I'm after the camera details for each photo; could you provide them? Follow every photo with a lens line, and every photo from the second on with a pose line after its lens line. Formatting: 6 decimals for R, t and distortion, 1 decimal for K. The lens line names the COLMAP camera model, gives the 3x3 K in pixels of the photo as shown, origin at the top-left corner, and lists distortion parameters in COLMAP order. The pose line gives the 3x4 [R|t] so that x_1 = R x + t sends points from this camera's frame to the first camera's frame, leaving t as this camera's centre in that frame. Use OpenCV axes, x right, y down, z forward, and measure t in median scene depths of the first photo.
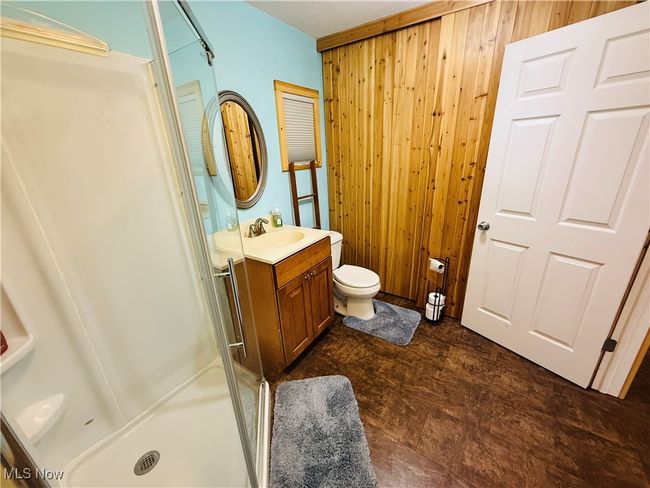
lens RADIAL K [[255.9, 0, 324.8], [0, 255.9, 245.6], [0, 0, 1]] dist [0.001875, 0.000515]
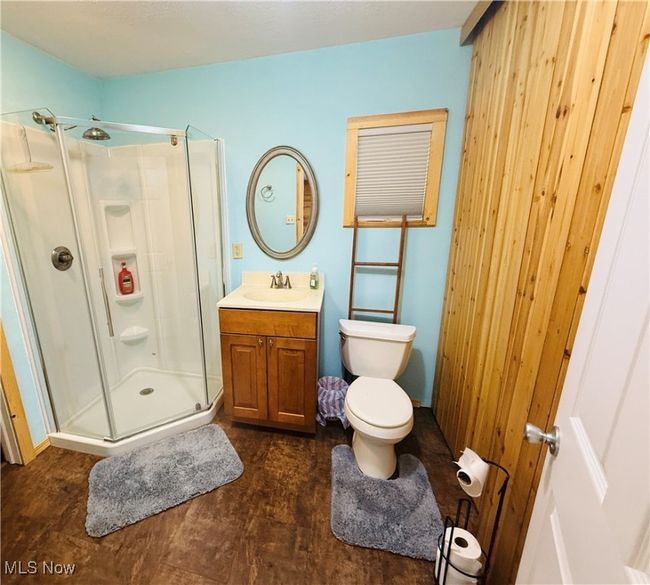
lens RADIAL K [[323.4, 0, 280.0], [0, 323.4, 299.1], [0, 0, 1]] dist [0.004382, 0.000145]
pose [[0.346357, 0.278733, -0.895737, 0.763742], [-0.317129, 0.933414, 0.167832, -0.188015], [0.882874, 0.225934, 0.411688, 0.461685]]
